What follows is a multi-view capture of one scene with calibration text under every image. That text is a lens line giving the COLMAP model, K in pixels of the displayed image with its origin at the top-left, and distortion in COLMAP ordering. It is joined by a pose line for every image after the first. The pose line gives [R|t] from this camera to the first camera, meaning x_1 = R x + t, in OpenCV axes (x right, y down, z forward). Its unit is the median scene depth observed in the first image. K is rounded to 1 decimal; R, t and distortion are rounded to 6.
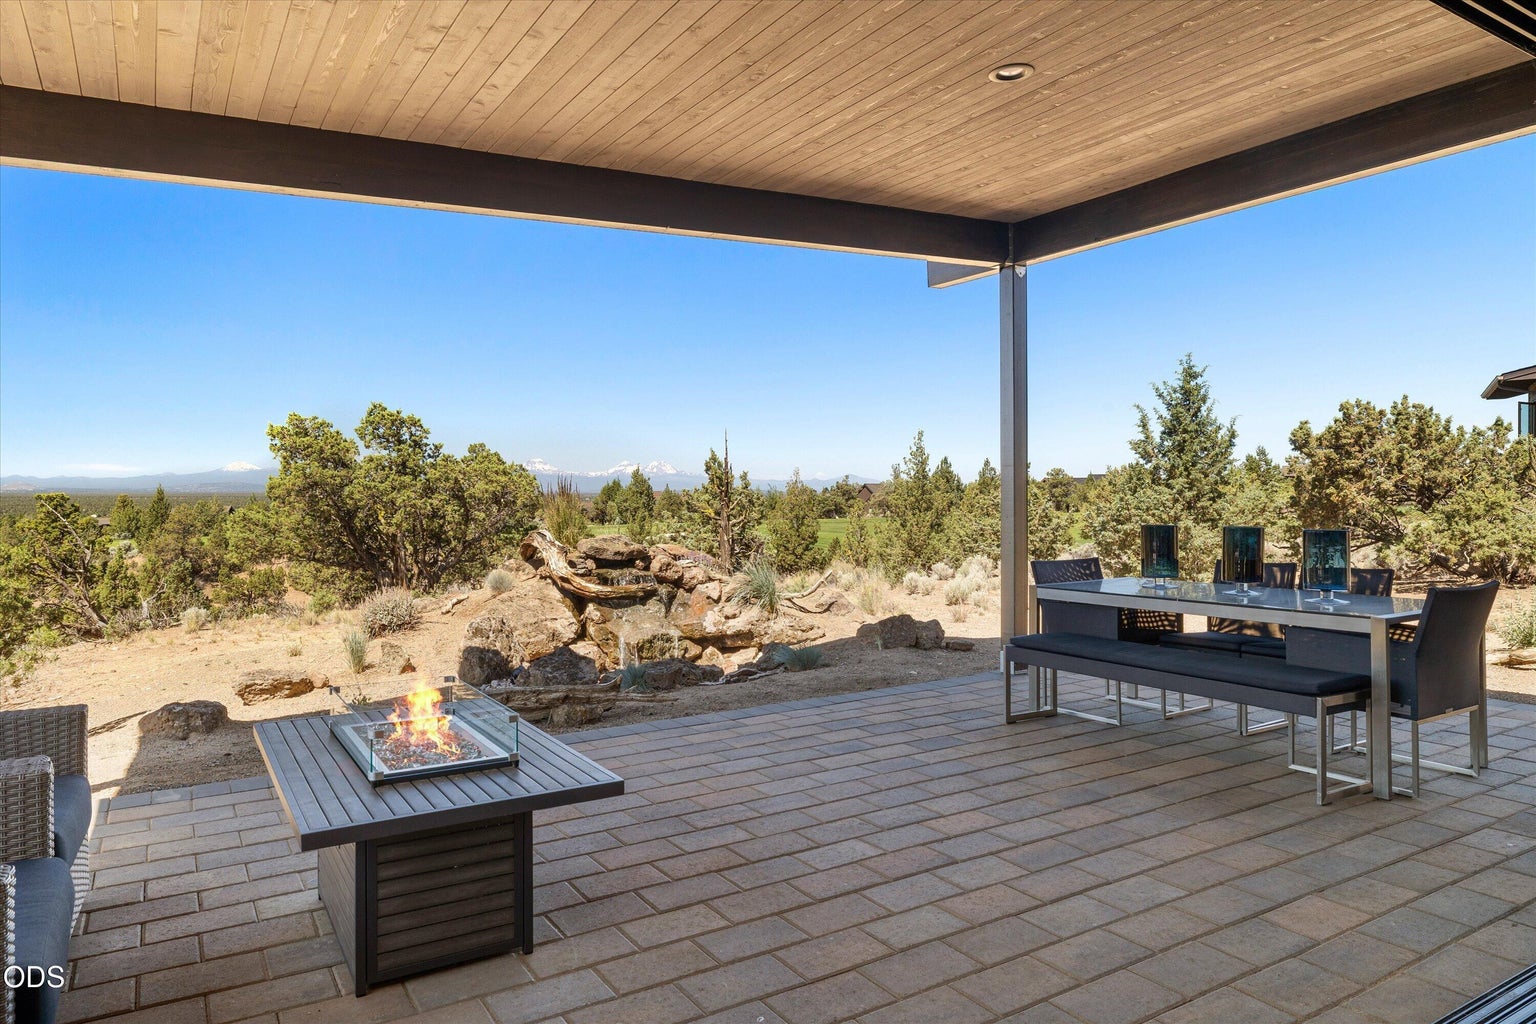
lens RADIAL K [[985.0, 0, 768.3], [0, 985.0, 503.4], [0, 0, 1]] dist [-0.003681, 0.002866]
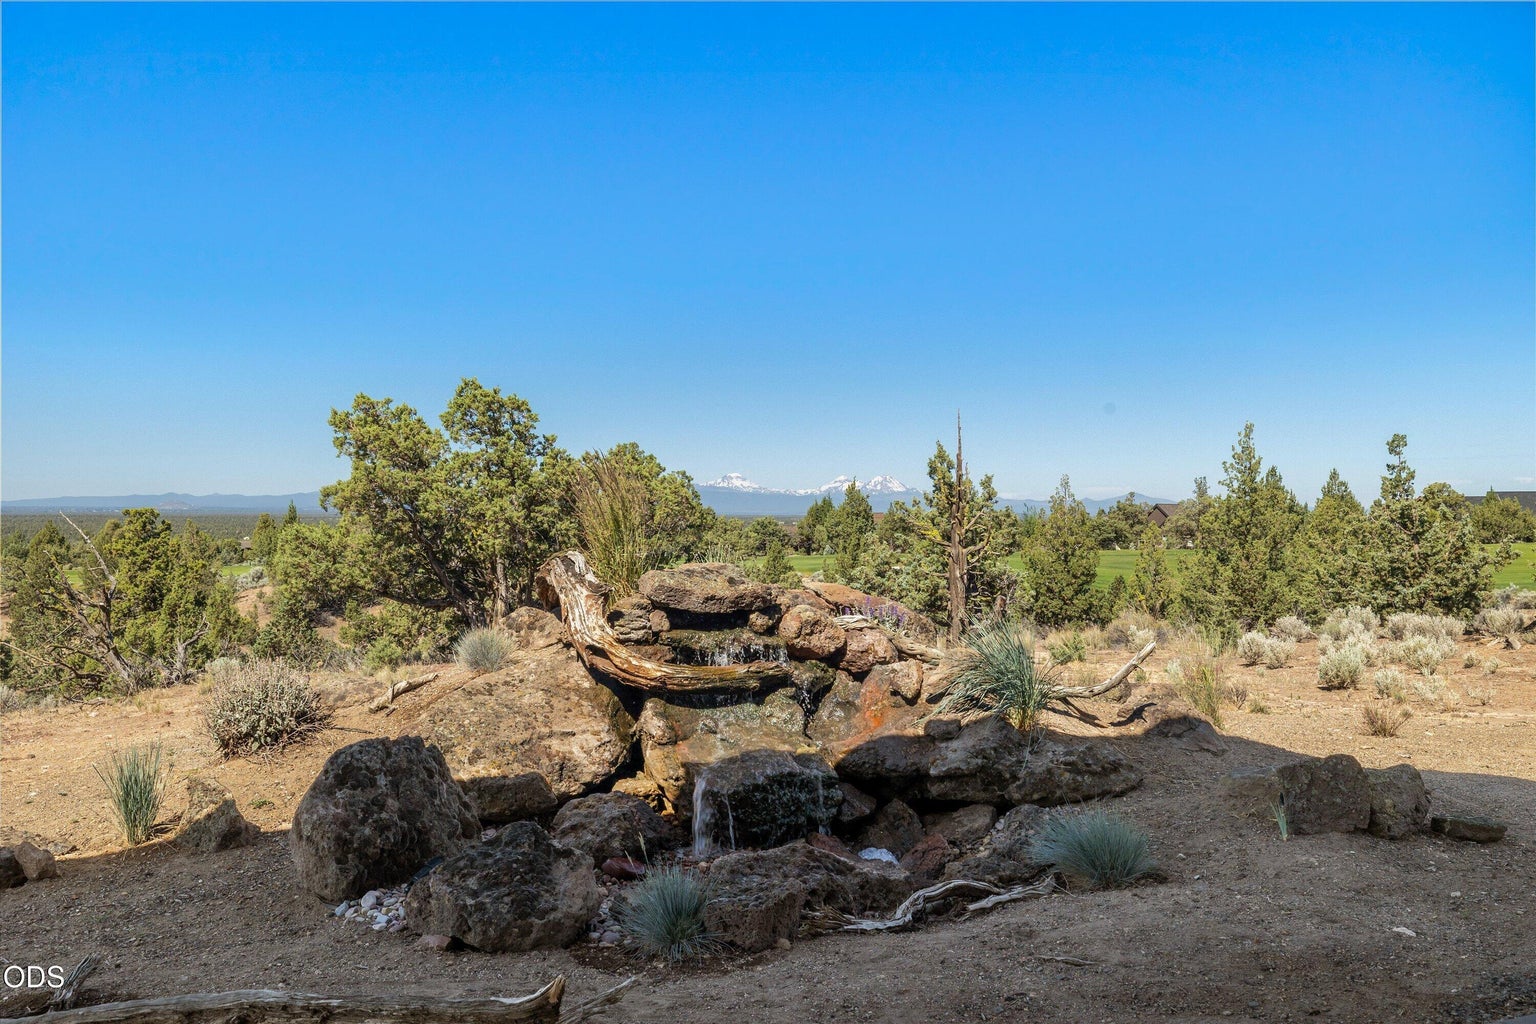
lens RADIAL K [[1235.3, 0, 759.5], [0, 1235.3, 517.1], [0, 0, 1]] dist [0.003886, 0.000255]
pose [[0.977862, 0.005370, -0.209182, 0.000692], [-0.007421, 0.999932, -0.009020, 0.005835], [0.209120, 0.010372, 0.977835, 0.160181]]
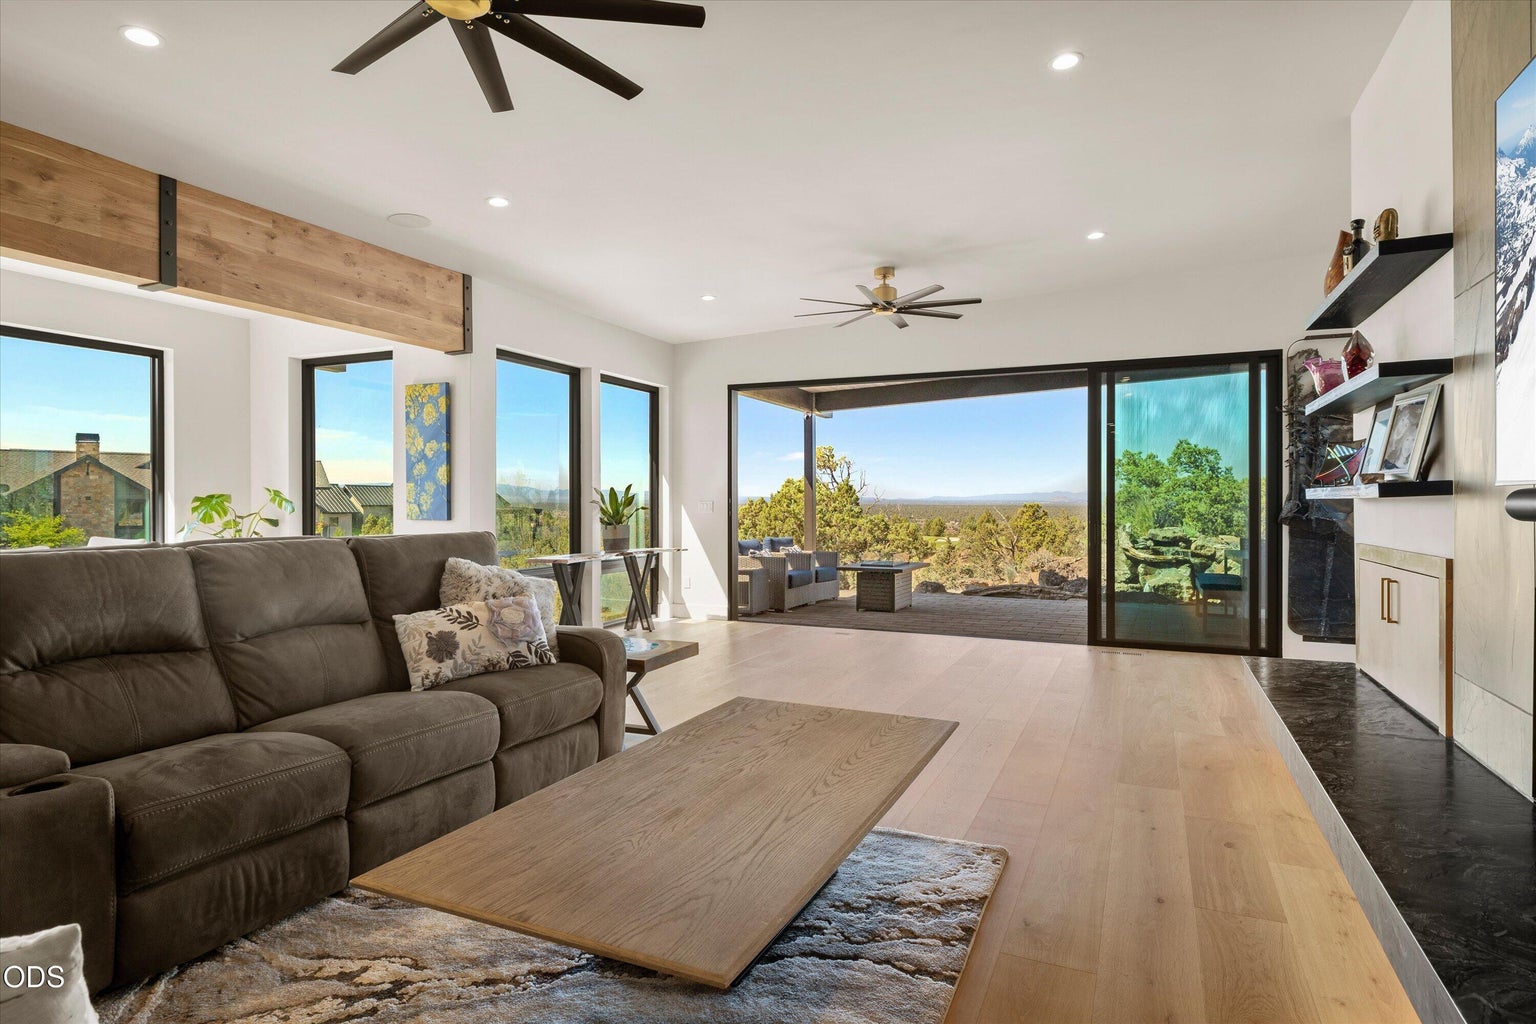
lens RADIAL K [[853.4, 0, 763.9], [0, 853.4, 508.6], [0, 0, 1]] dist [-0.002472, 0.000023]
pose [[0.551287, 0.007396, -0.834283, 0.291947], [-0.011892, 0.999929, 0.001006, 0.002674], [0.834231, 0.009367, 0.551336, -0.173500]]
